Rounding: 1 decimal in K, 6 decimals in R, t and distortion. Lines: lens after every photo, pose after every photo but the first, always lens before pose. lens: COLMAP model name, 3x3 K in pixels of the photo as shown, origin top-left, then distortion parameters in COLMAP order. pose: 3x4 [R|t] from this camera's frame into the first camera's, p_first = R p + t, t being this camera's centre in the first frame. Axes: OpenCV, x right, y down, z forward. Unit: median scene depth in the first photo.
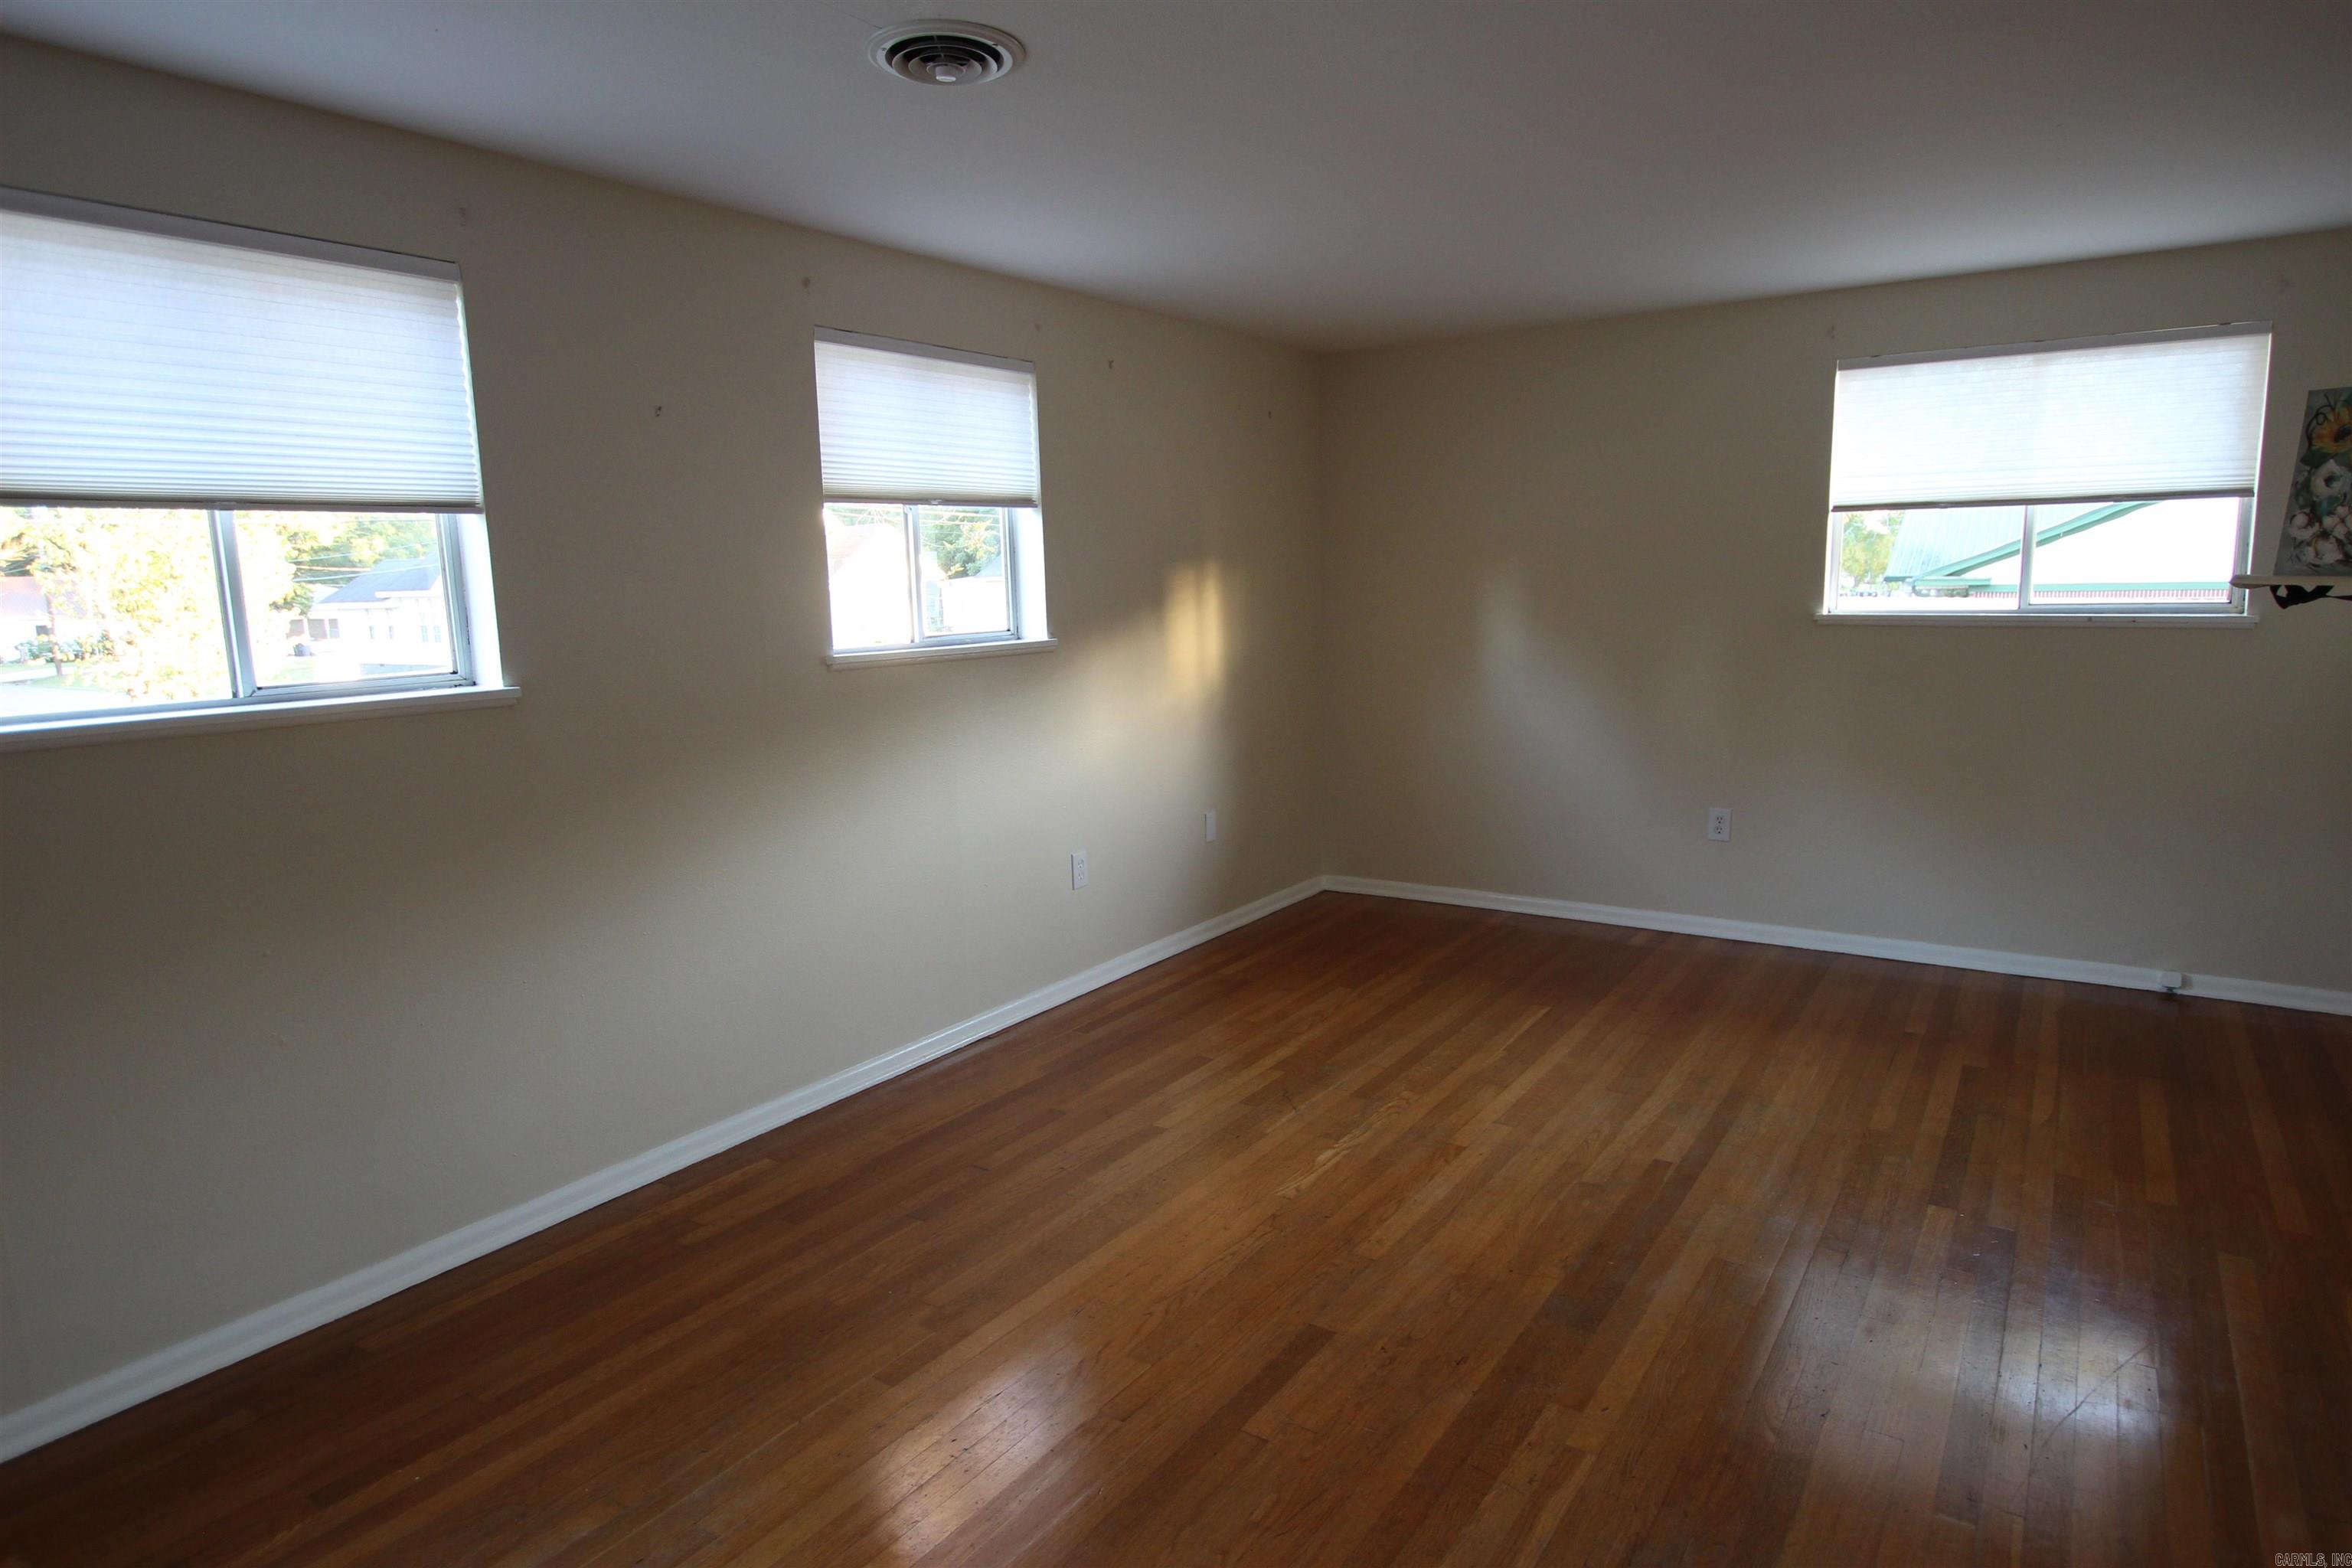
lens RADIAL K [[1323.5, 0, 1173.4], [0, 1323.5, 791.7], [0, 0, 1]] dist [-0.029115, 0.012113]
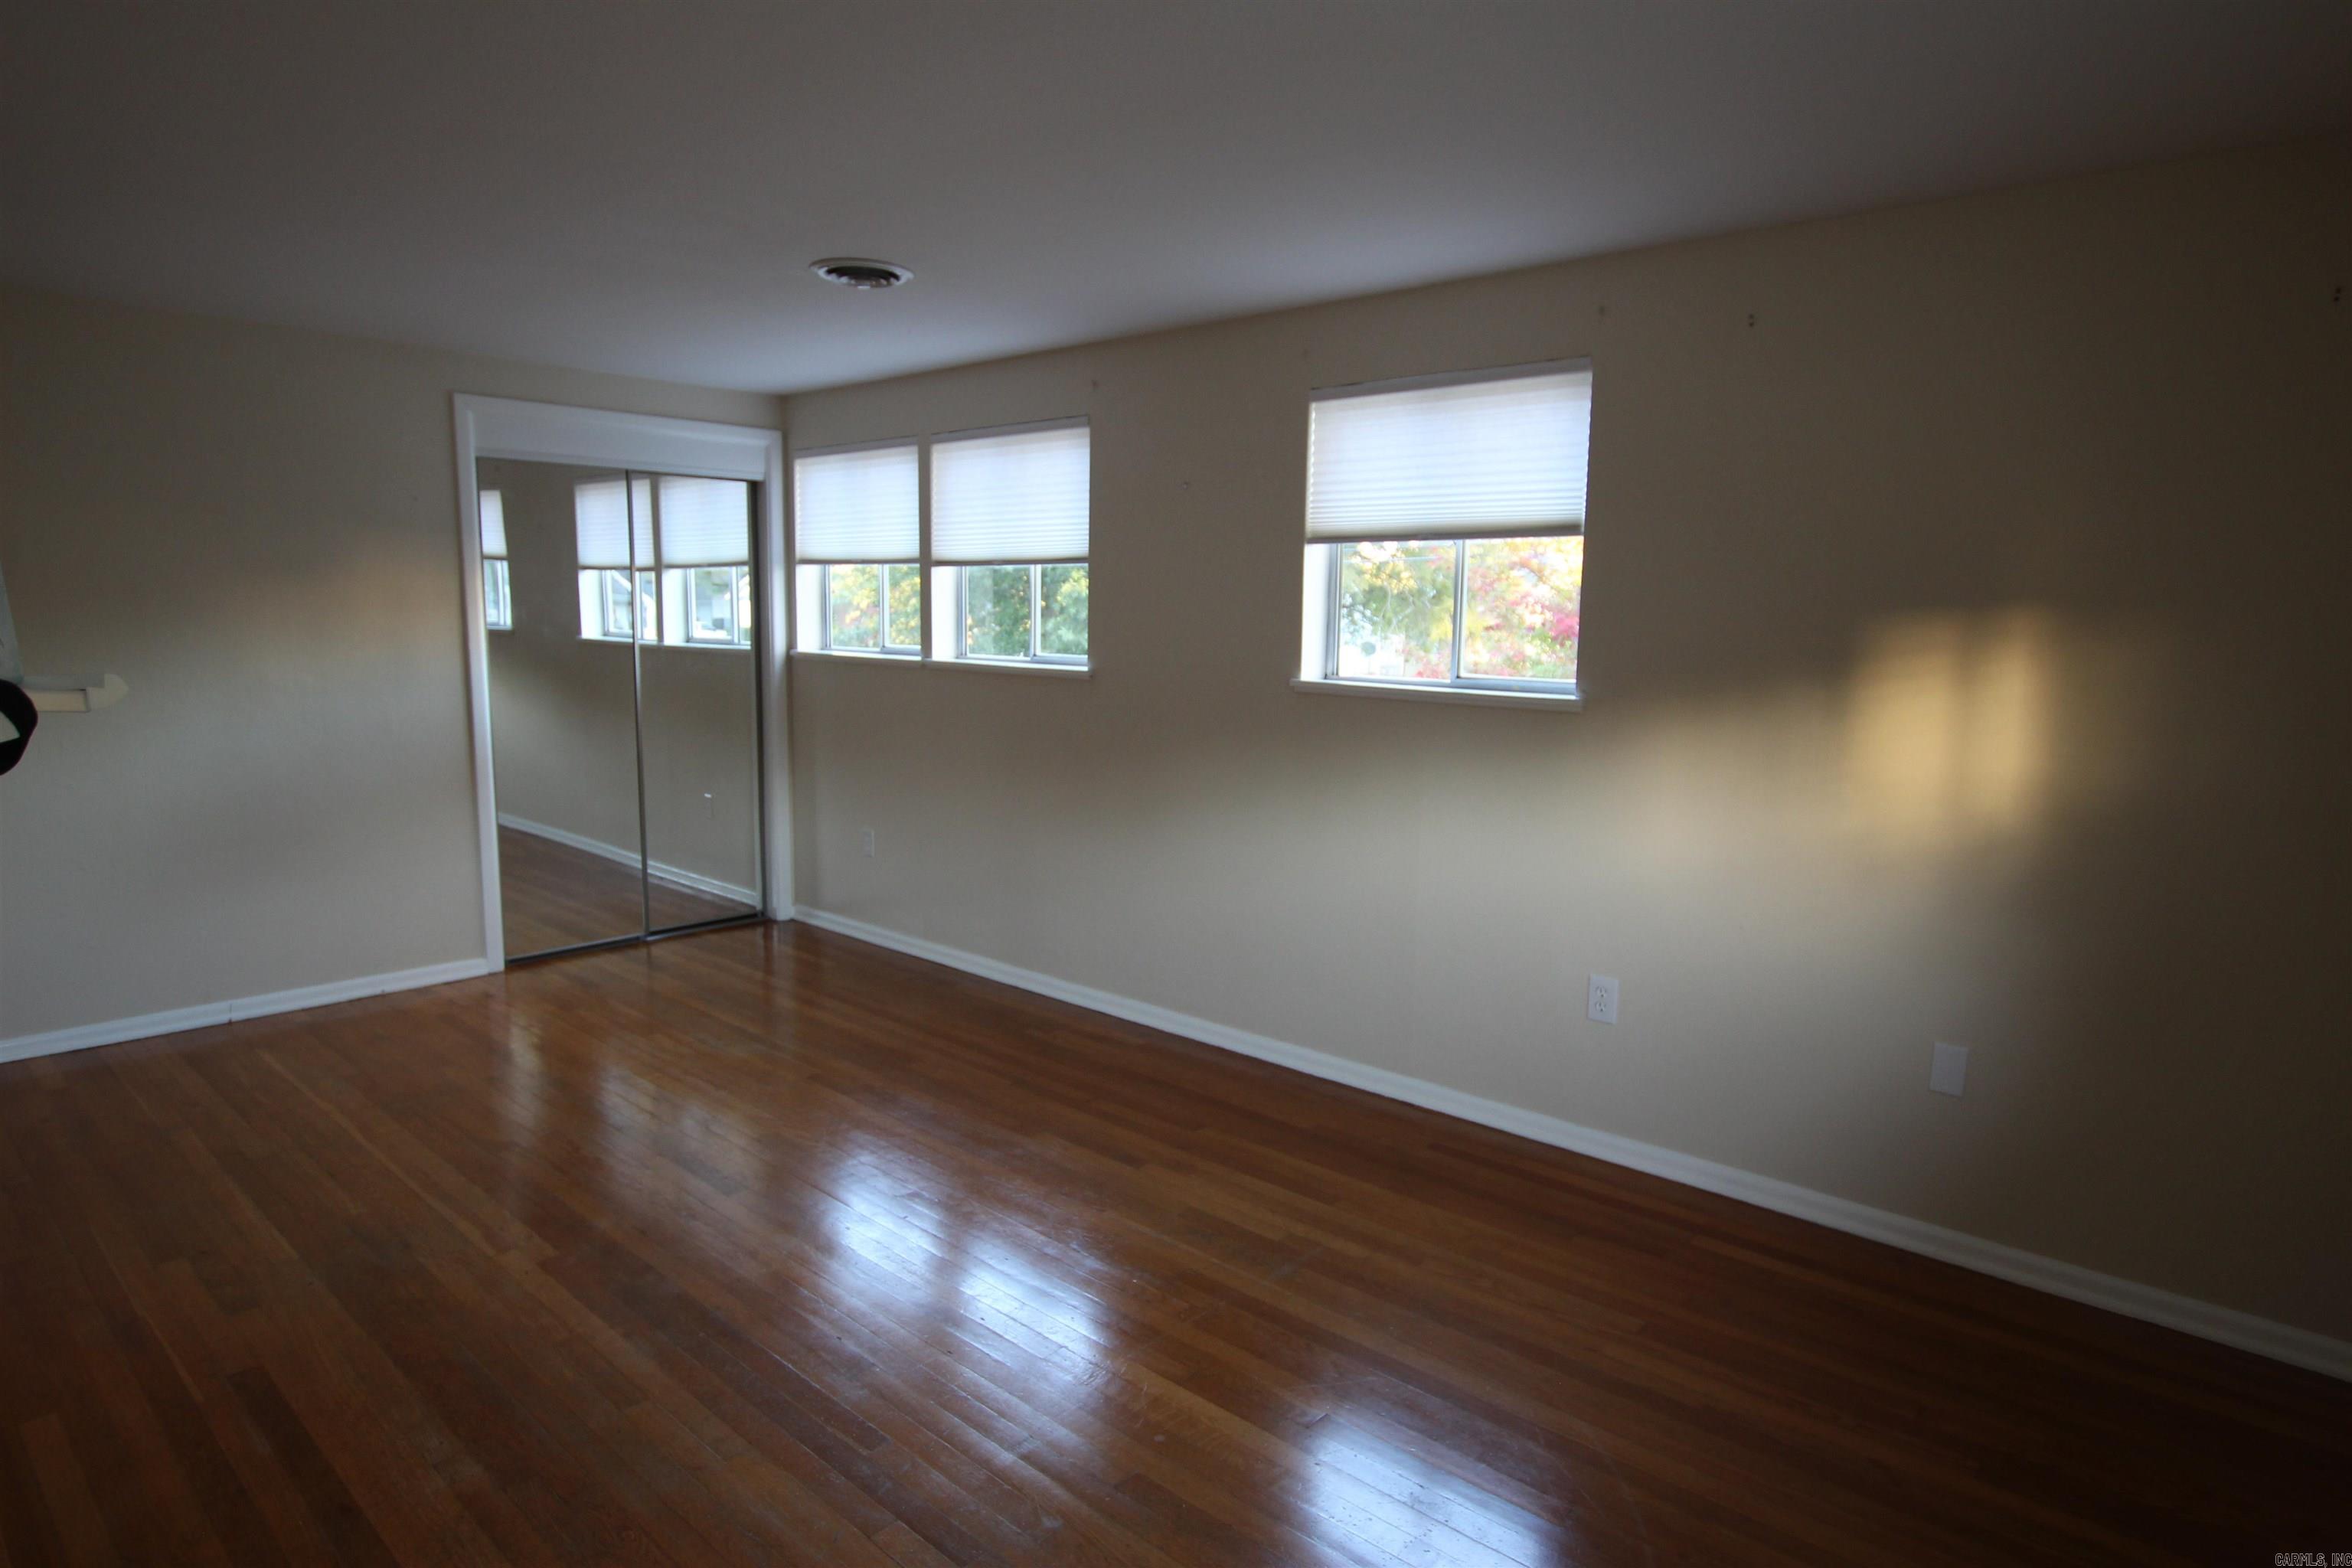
lens RADIAL K [[1323.5, 0, 1173.4], [0, 1323.5, 791.7], [0, 0, 1]] dist [-0.029115, 0.012113]
pose [[-0.113954, 0.175586, -0.977847, 0.785991], [-0.165491, 0.967152, 0.192951, -0.188453], [0.979606, 0.183812, -0.081153, 0.896547]]
